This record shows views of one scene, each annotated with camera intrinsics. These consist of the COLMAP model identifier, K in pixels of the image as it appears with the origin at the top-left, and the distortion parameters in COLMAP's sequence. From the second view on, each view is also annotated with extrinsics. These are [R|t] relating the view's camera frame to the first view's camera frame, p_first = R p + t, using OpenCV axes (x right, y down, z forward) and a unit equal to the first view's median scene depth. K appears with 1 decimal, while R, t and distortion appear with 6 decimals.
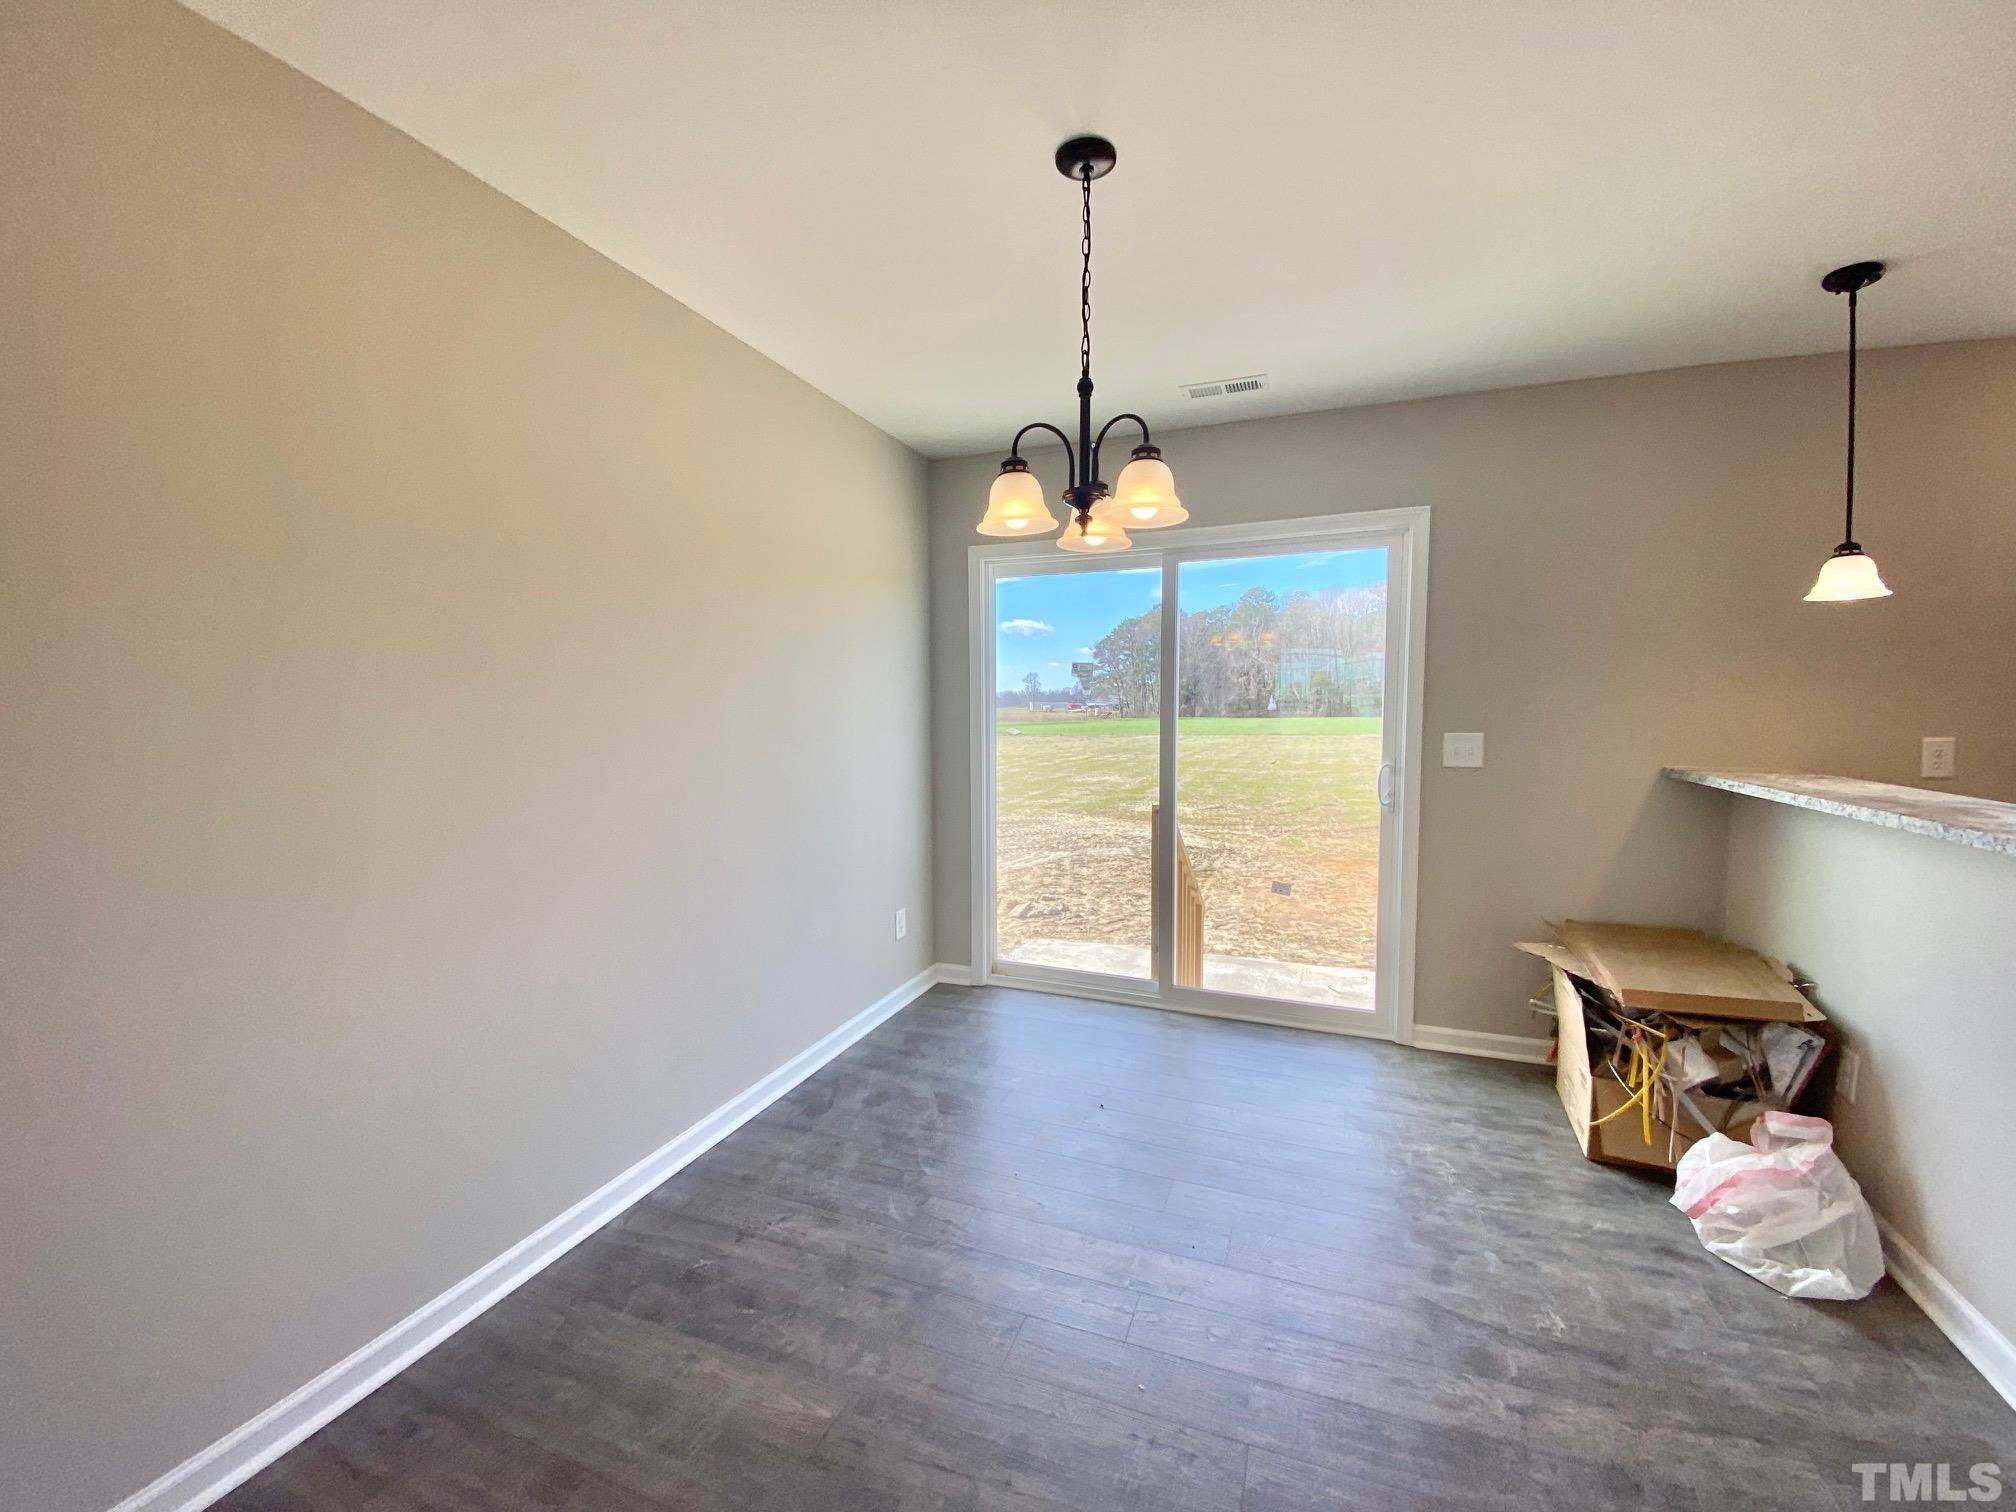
lens RADIAL K [[815.1, 0, 1008.0], [0, 815.1, 756.0], [0, 0, 1]] dist [0.022562, -0.021561]
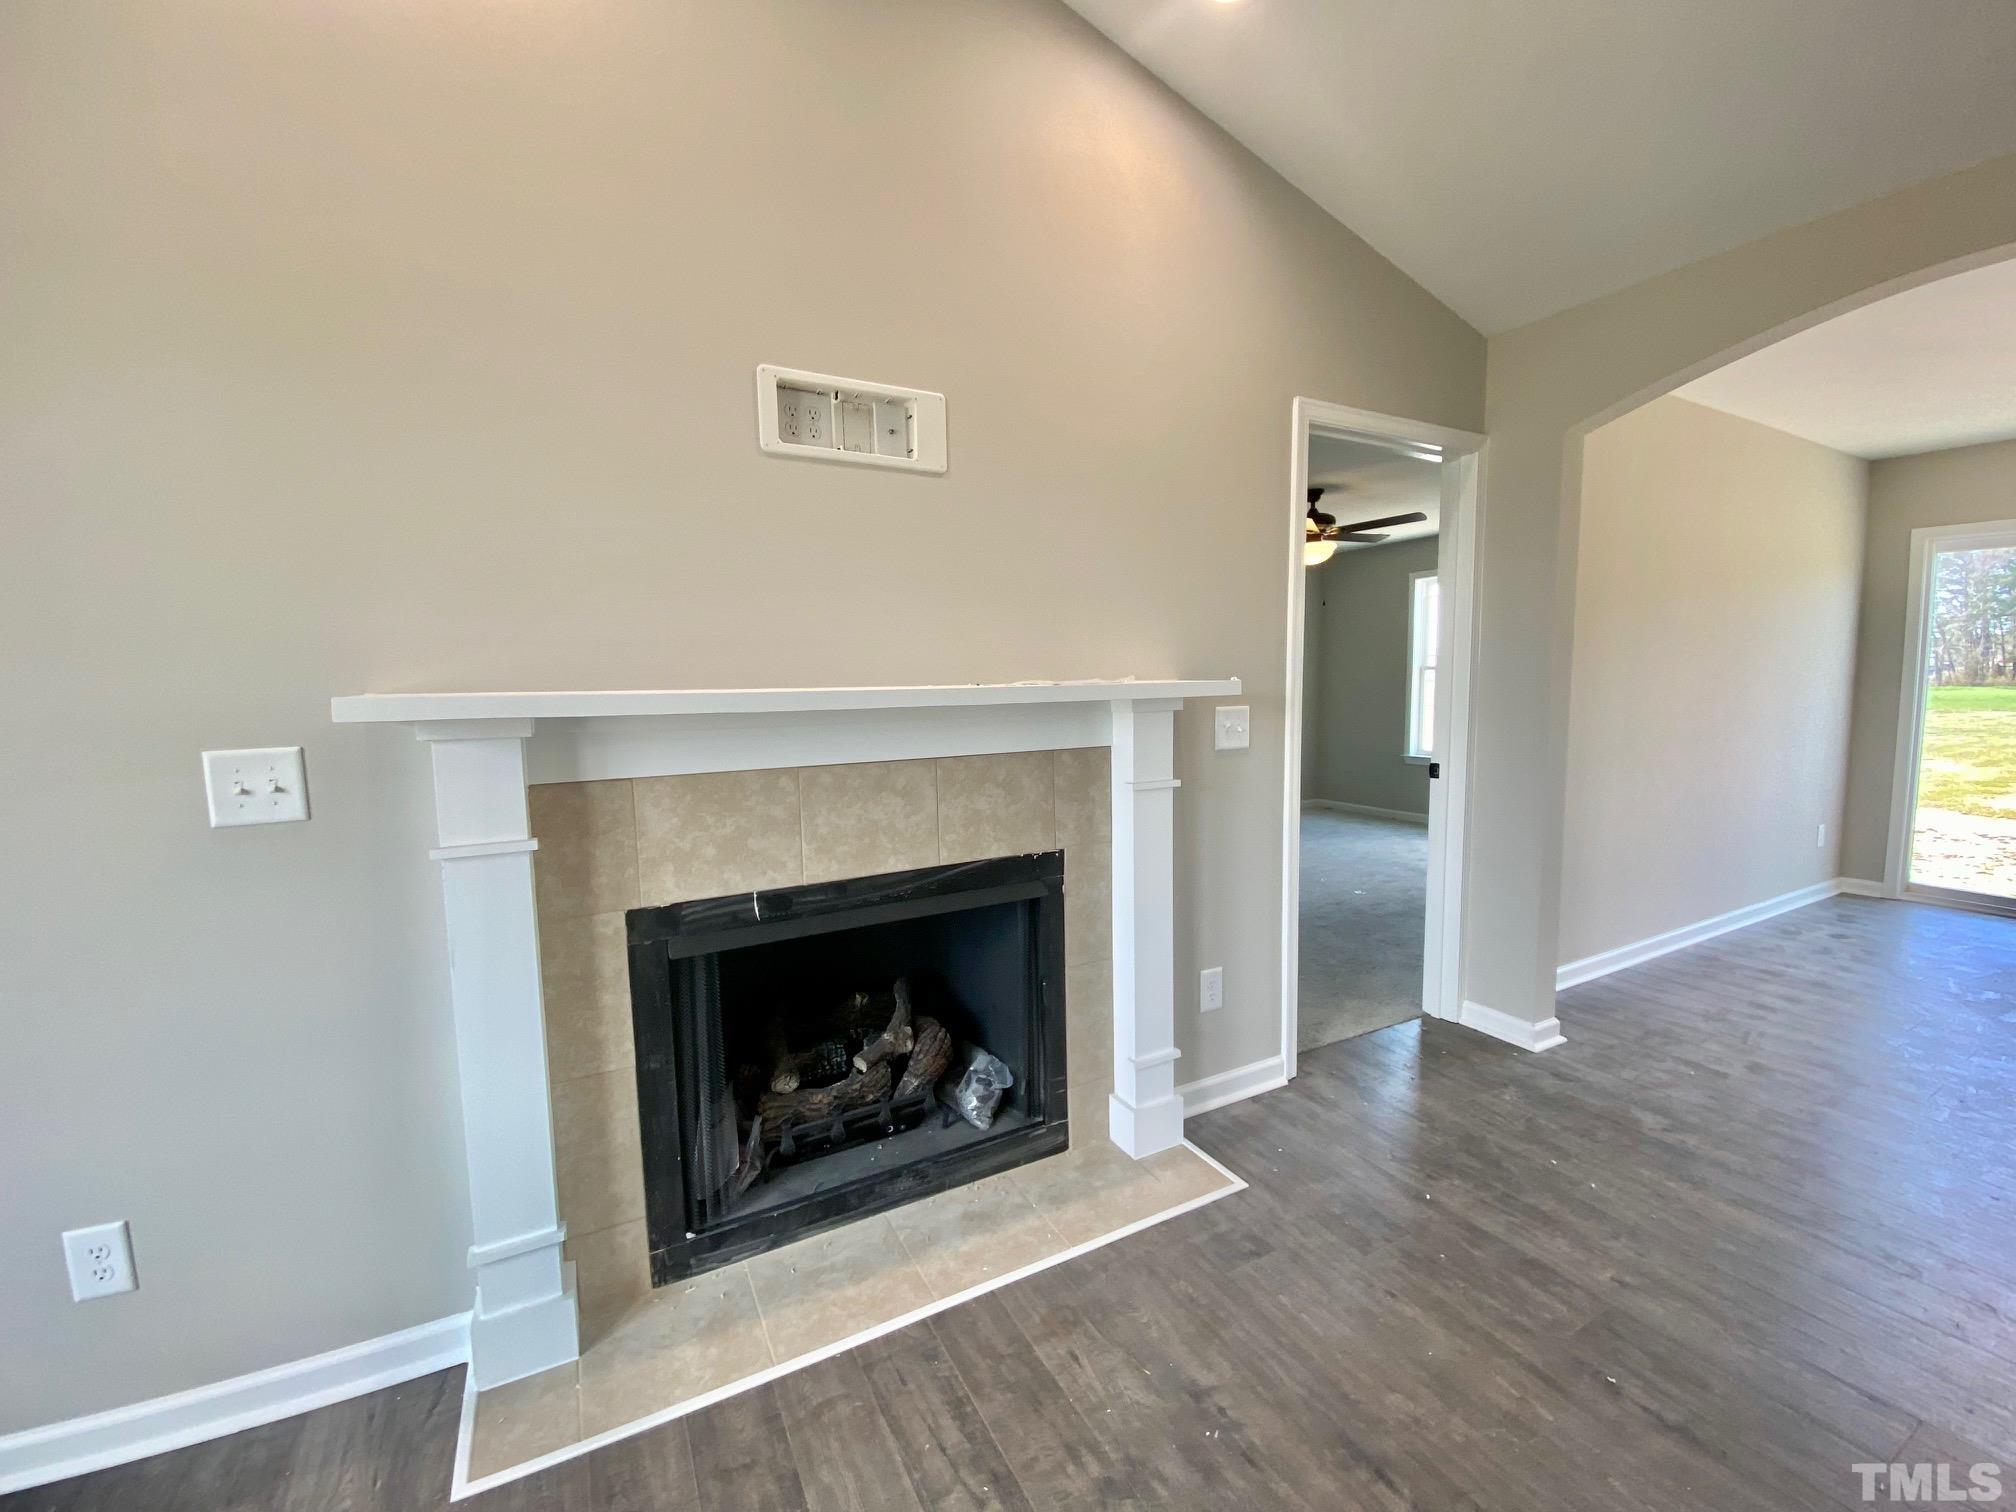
lens RADIAL K [[811.2, 0, 1000.7], [0, 811.2, 762.6], [0, 0, 1]] dist [0.035457, -0.026614]
pose [[0.755797, 0.047609, -0.653073, -0.380032], [-0.021430, 0.998617, 0.047999, 0.083263], [0.654456, -0.022282, 0.755772, -1.125713]]
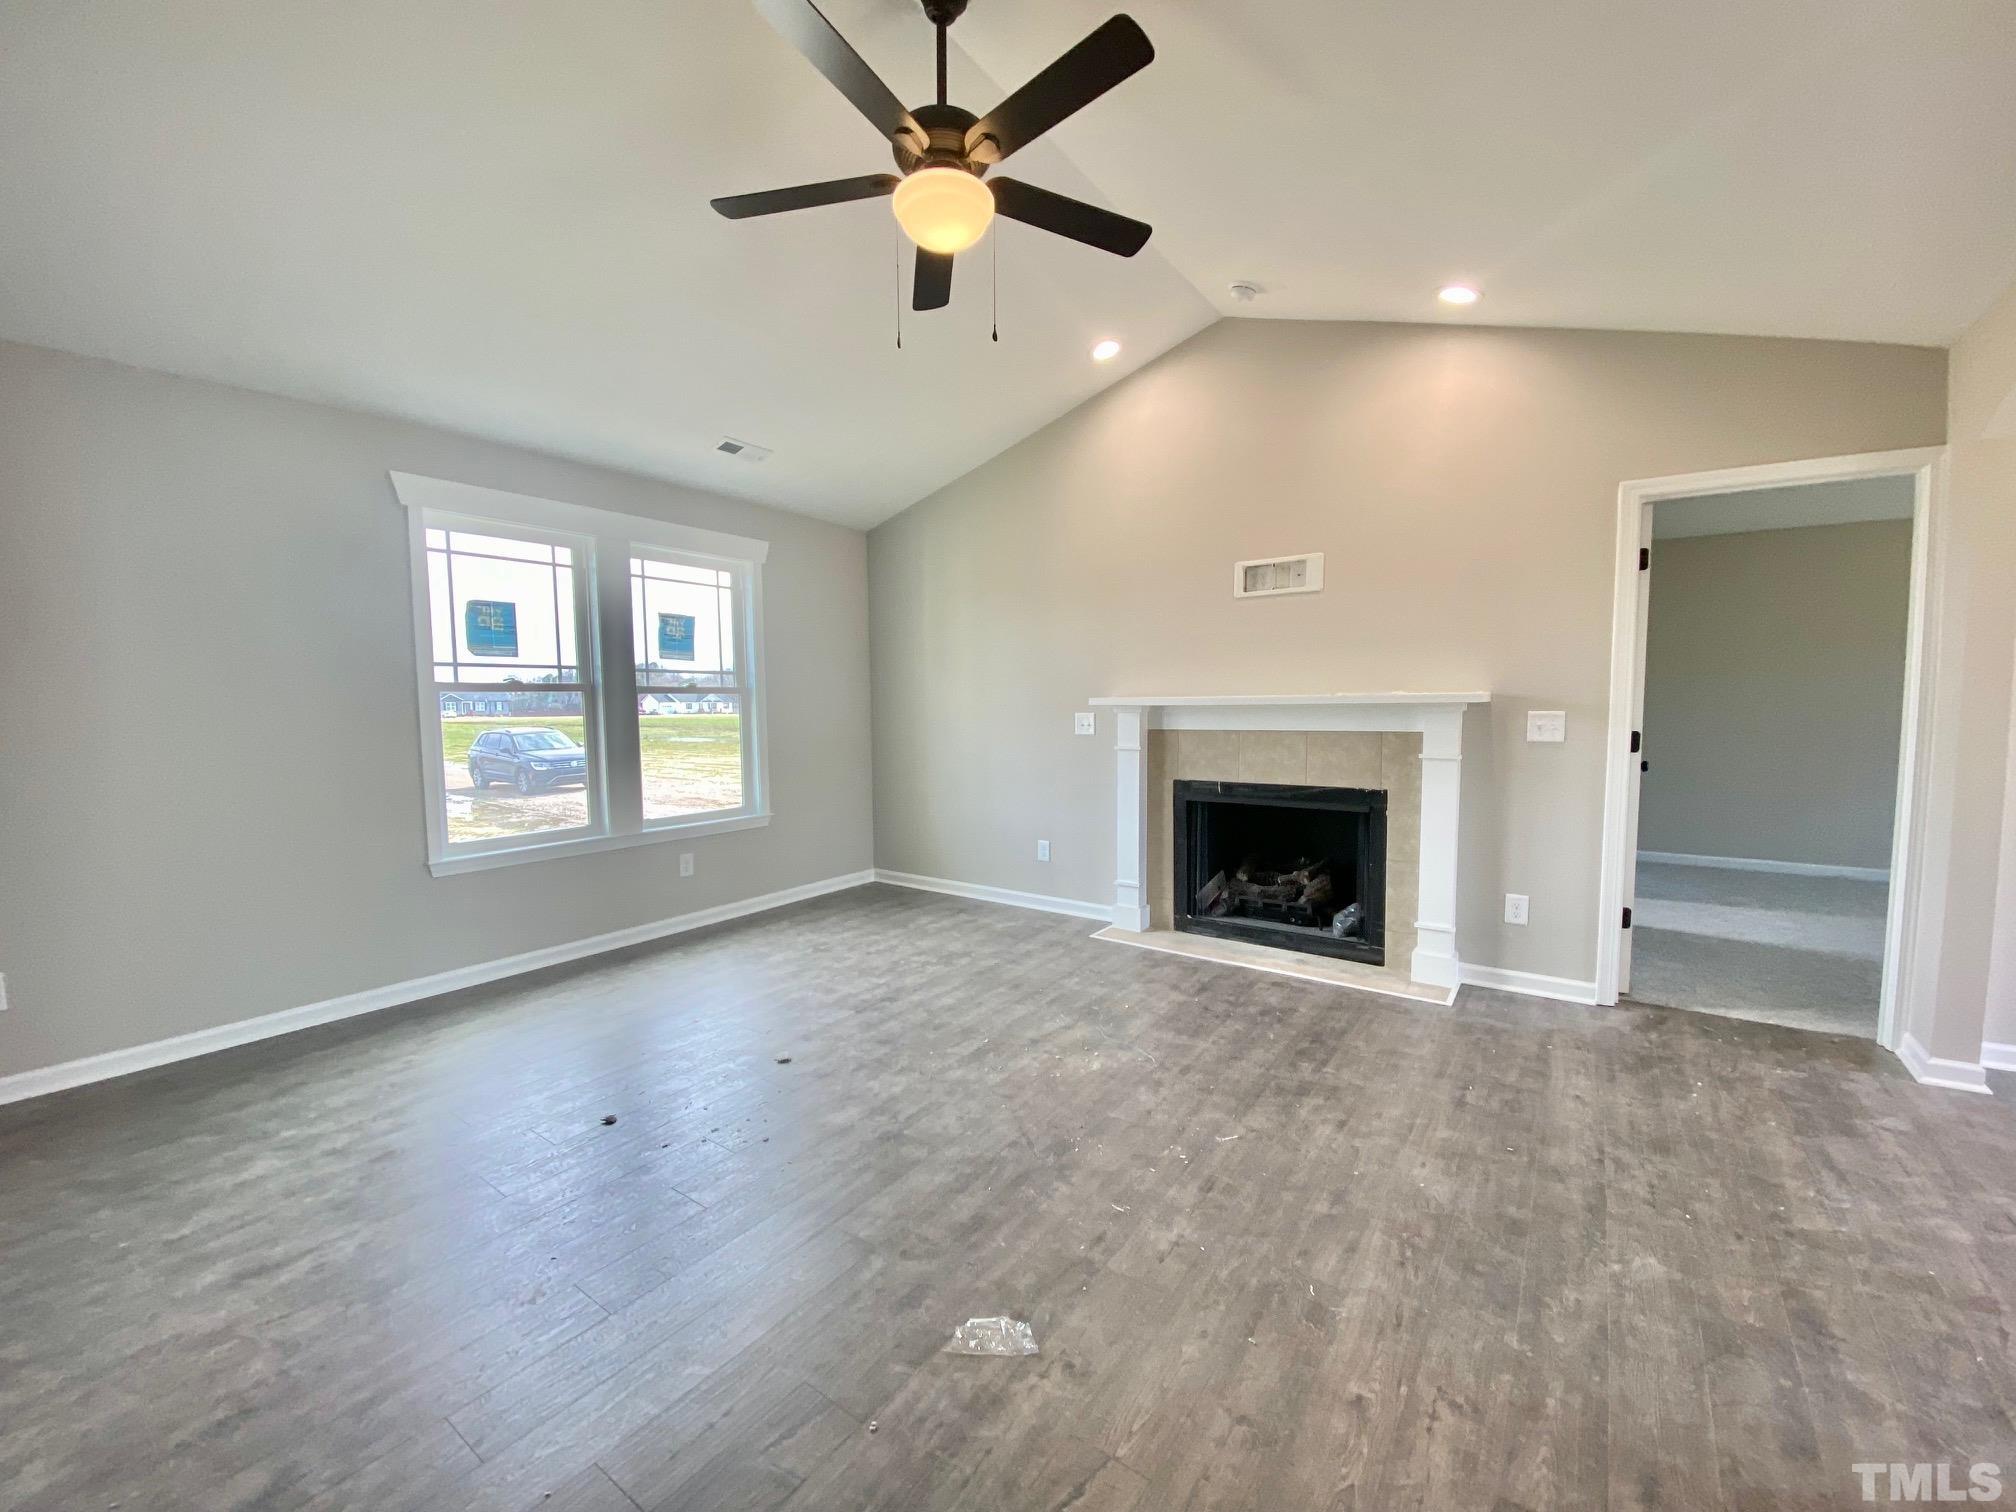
lens RADIAL K [[791.2, 0, 995.0], [0, 791.2, 761.5], [0, 0, 1]] dist [0.000047, -0.000195]
pose [[-0.260378, 0.074611, -0.962620, 0.715058], [-0.053365, 0.994373, 0.091507, 0.066626], [0.964031, 0.075196, -0.254931, -0.762373]]
